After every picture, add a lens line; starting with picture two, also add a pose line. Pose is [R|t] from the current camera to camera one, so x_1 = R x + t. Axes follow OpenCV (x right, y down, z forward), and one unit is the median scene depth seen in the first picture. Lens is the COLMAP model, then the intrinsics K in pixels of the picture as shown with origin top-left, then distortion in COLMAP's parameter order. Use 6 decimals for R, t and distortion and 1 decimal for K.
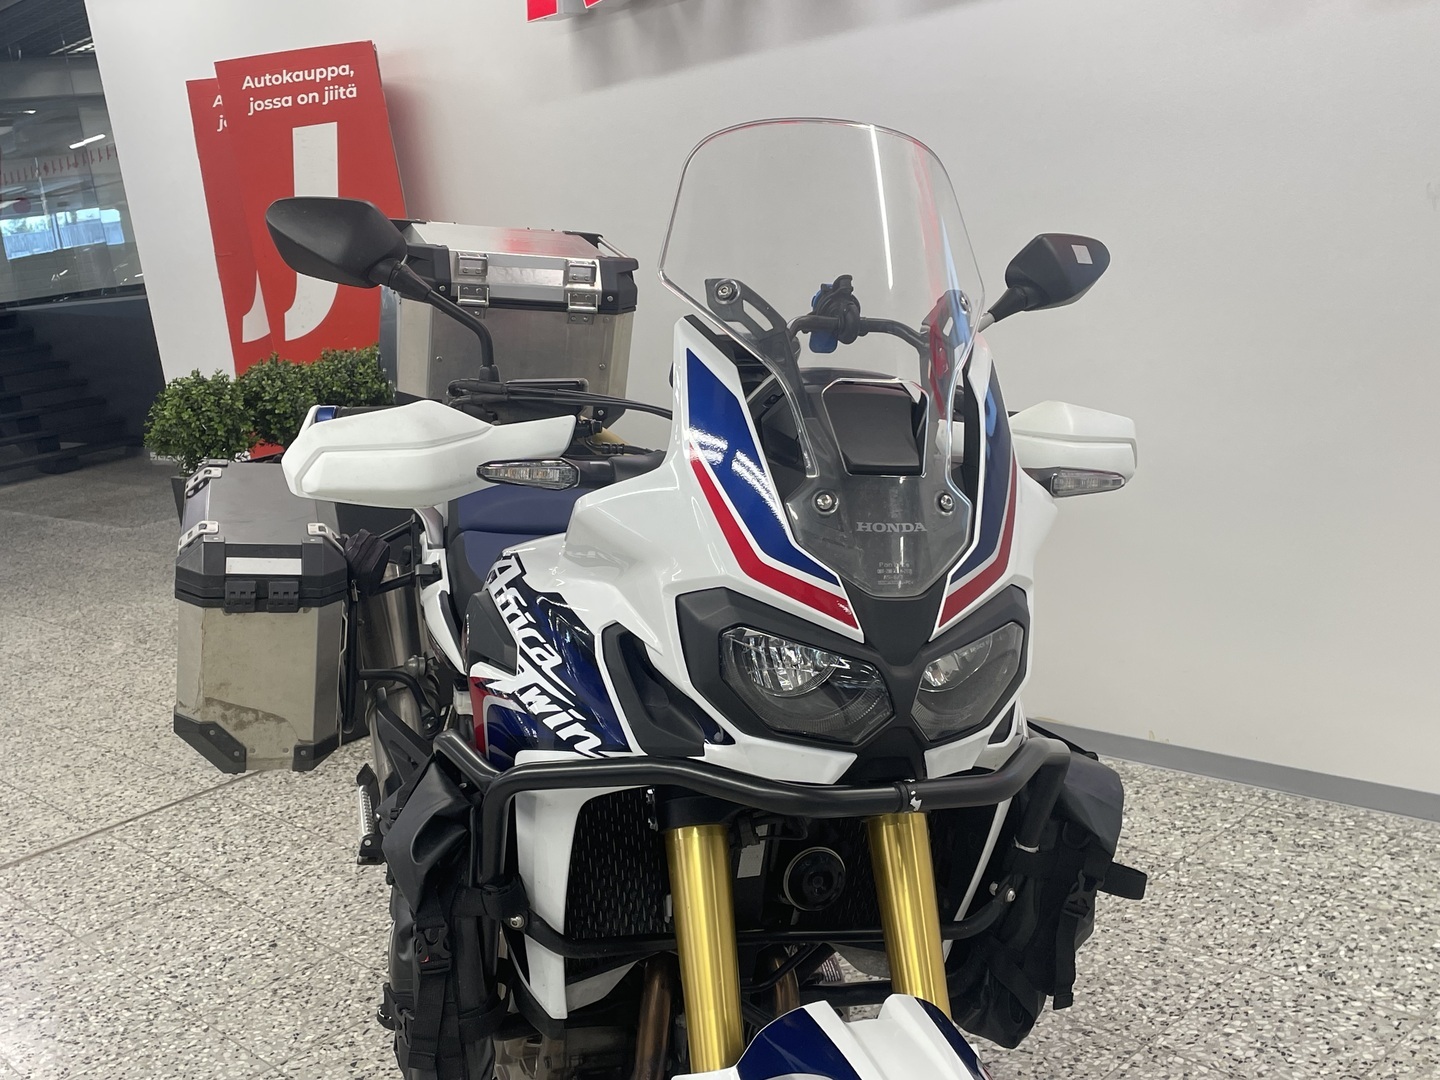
lens RADIAL K [[1589.6, 0, 705.4], [0, 1589.6, 498.4], [0, 0, 1]] dist [0.049377, 0.000000]
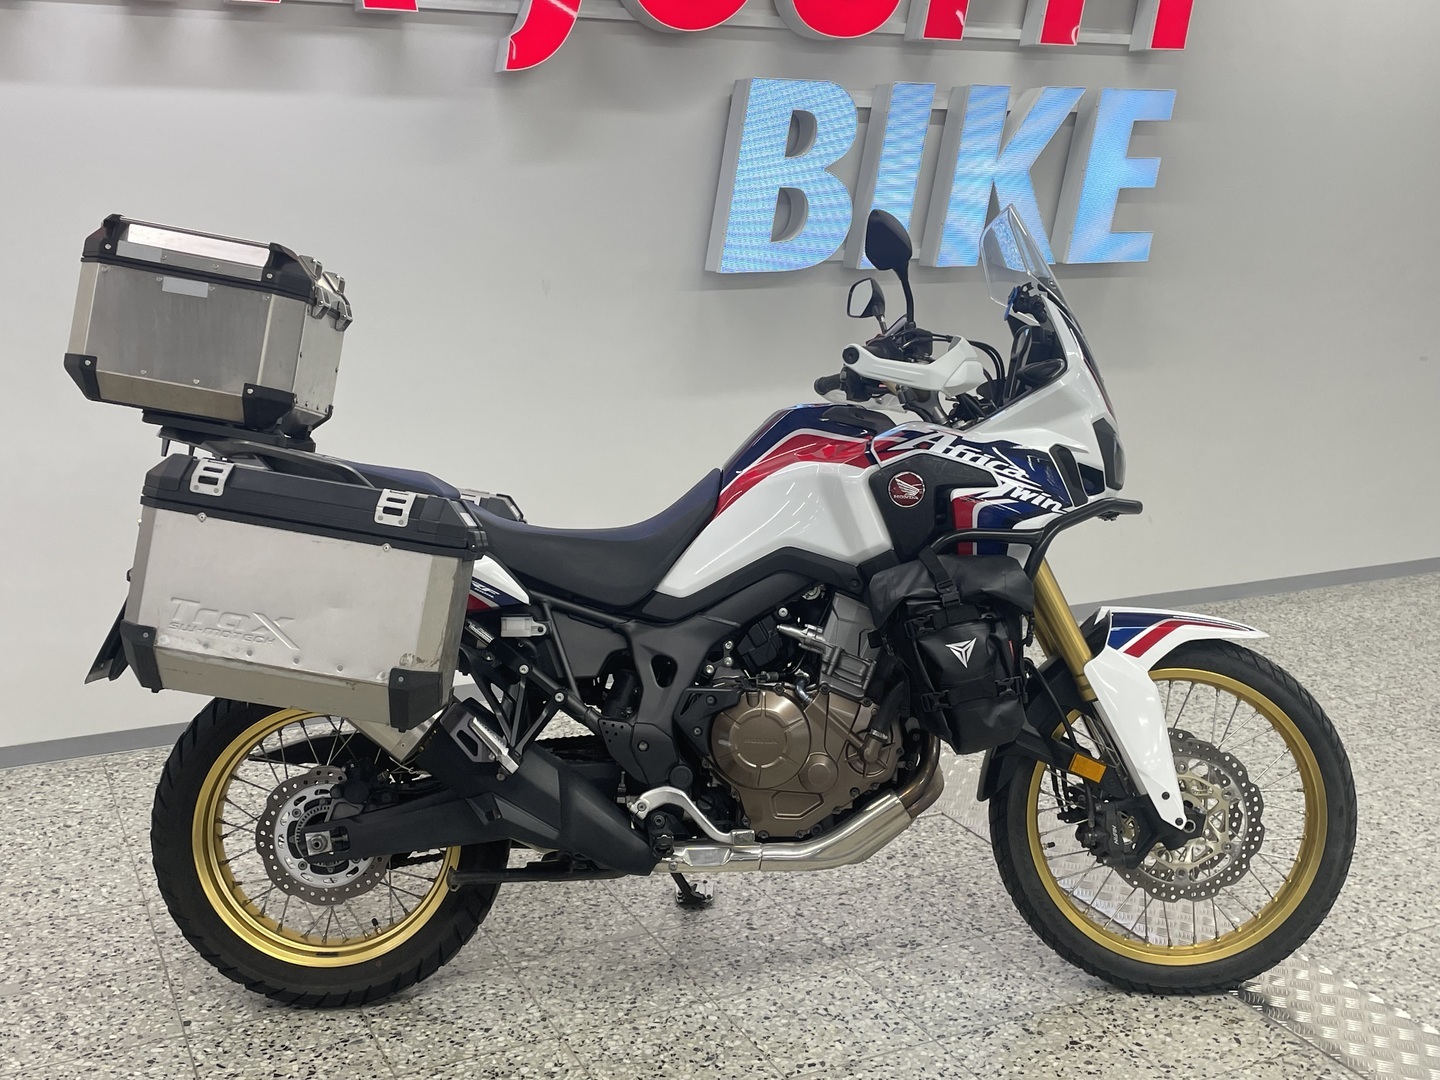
lens RADIAL K [[1589.6, 0, 743.0], [0, 1589.6, 547.1], [0, 0, 1]] dist [0.049377, 0.000000]
pose [[0.277083, -0.076850, 0.957768, -1.994356], [0.138987, 0.989519, 0.039189, 0.070008], [-0.950741, 0.122259, 0.284860, 0.788588]]
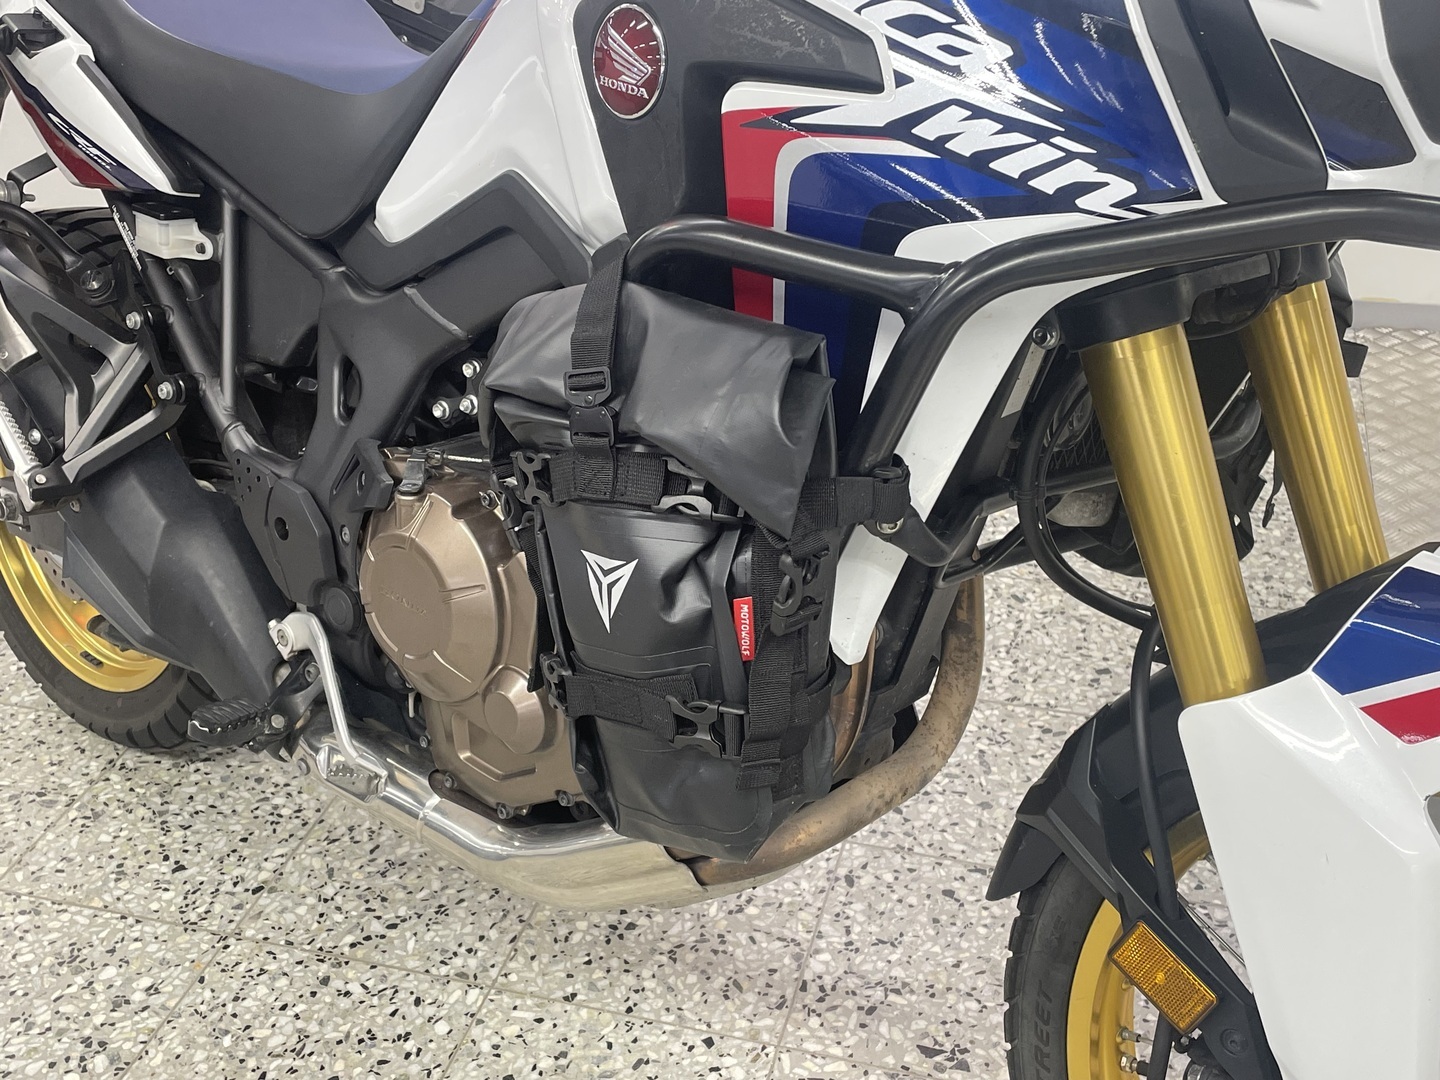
lens RADIAL K [[1589.6, 0, 701.2], [0, 1589.6, 512.6], [0, 0, 1]] dist [0.049377, 0.000000]
pose [[0.856788, -0.159639, 0.490336, -0.472082], [0.021235, 0.960990, 0.275765, 0.100318], [-0.515231, -0.225860, 0.826755, 0.566485]]
